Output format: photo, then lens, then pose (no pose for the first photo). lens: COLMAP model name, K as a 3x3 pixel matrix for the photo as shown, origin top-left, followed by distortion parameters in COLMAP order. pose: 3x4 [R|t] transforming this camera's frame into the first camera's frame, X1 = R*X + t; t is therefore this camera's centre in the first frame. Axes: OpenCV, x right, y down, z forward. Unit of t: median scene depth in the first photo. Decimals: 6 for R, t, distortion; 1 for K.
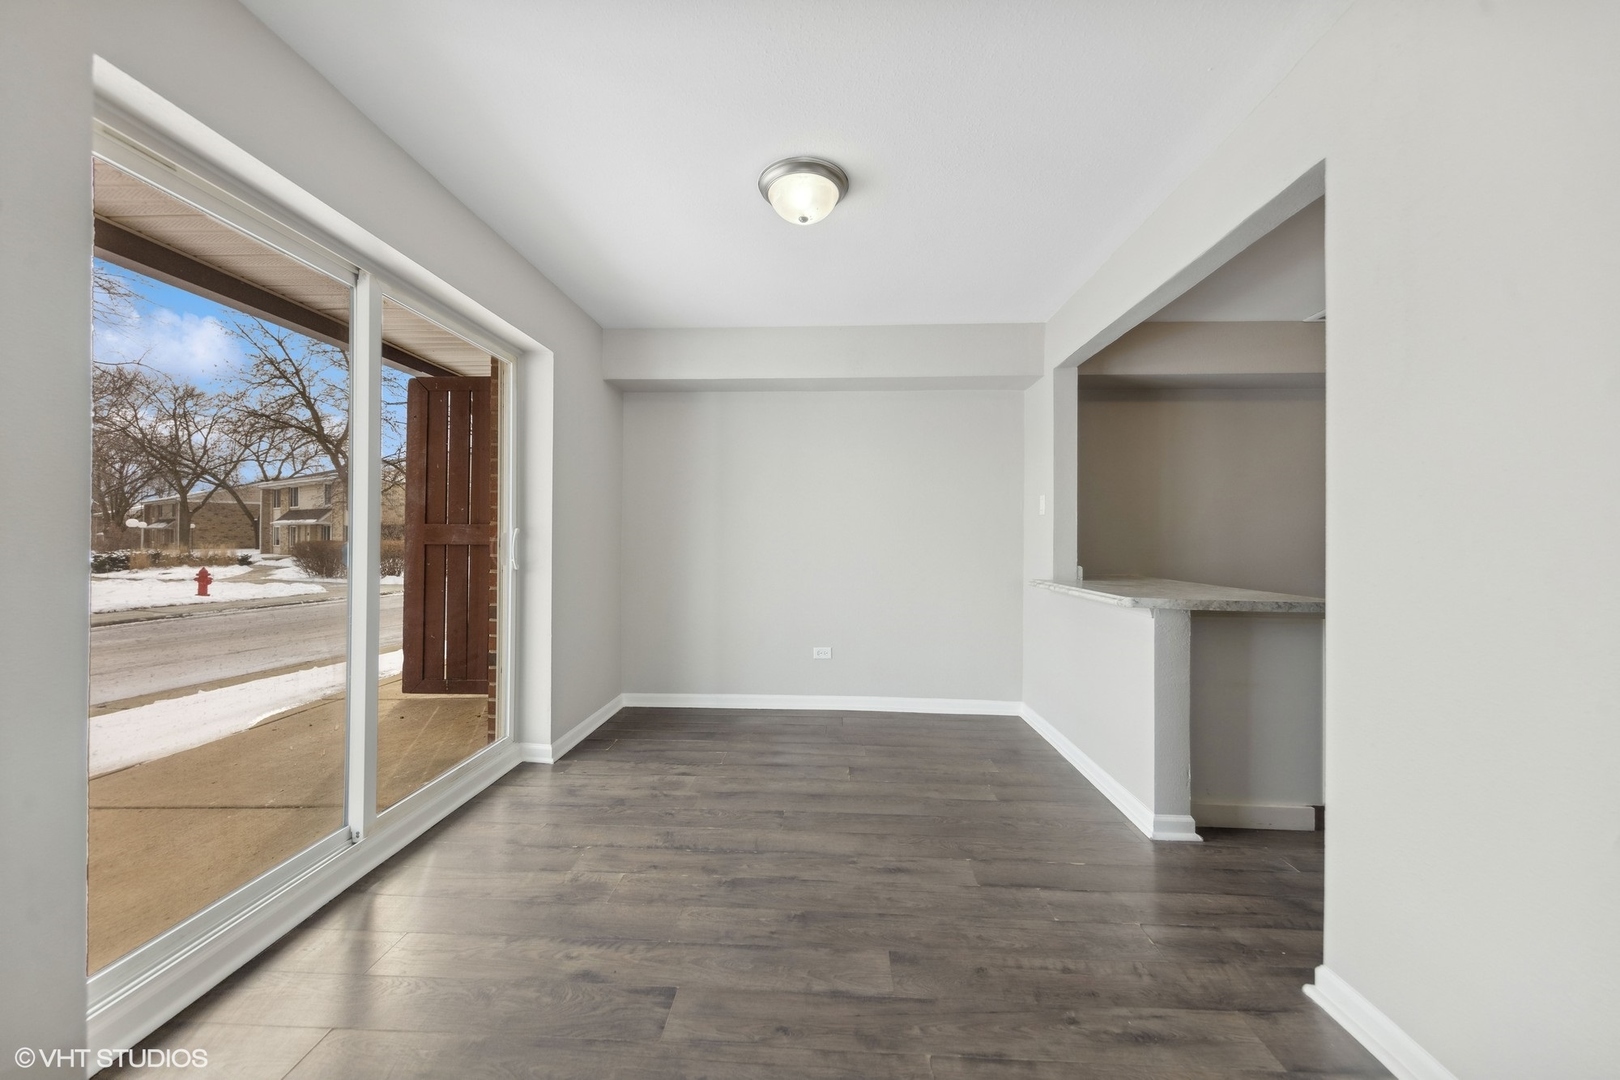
lens RADIAL K [[585.5, 0, 810.3], [0, 585.5, 533.3], [0, 0, 1]] dist [0.000413, -0.000080]
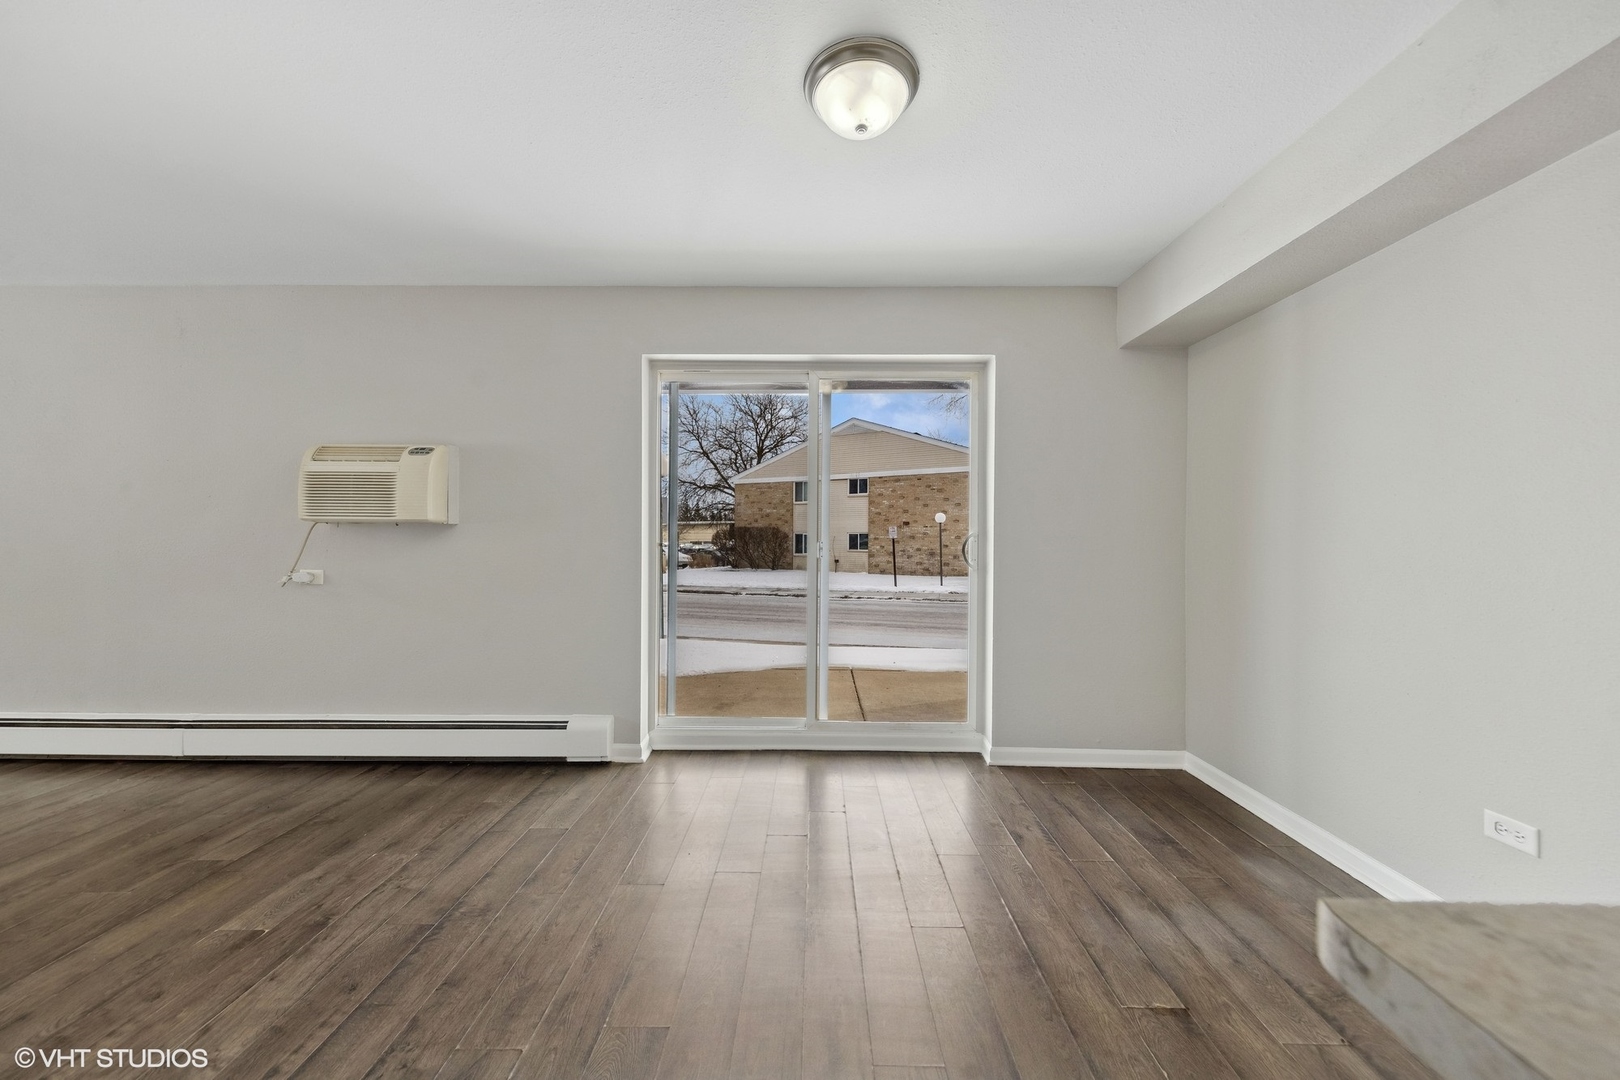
lens RADIAL K [[585.5, 0, 804.0], [0, 585.5, 530.5], [0, 0, 1]] dist [0.000413, -0.000080]
pose [[0.018962, -0.006877, -0.999797, 0.527097], [-0.007448, 0.999948, -0.007019, 0.000846], [0.999792, 0.007580, 0.018910, 0.625563]]
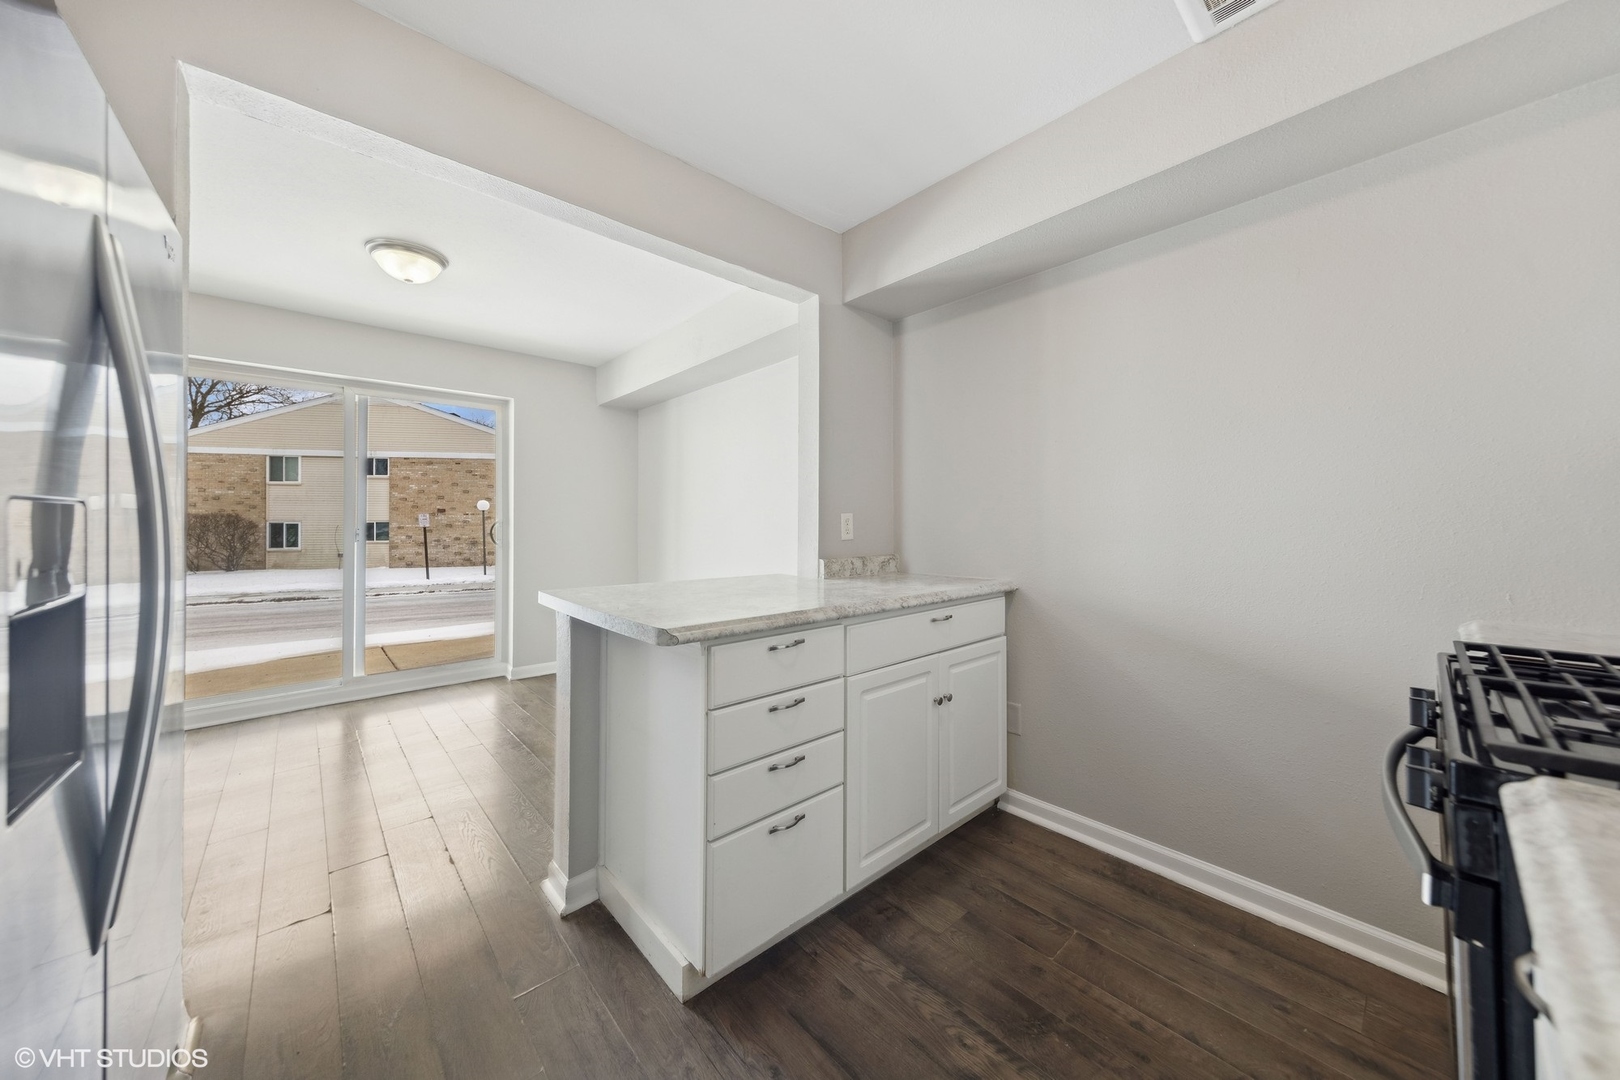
lens RADIAL K [[559.2, 0, 813.4], [0, 559.2, 523.2], [0, 0, 1]] dist [0.011878, 0.000168]
pose [[0.700840, -0.000839, -0.713318, 1.026043], [-0.000282, 0.999999, -0.001454, 0.004992], [0.713318, 0.001220, 0.700839, 0.527878]]
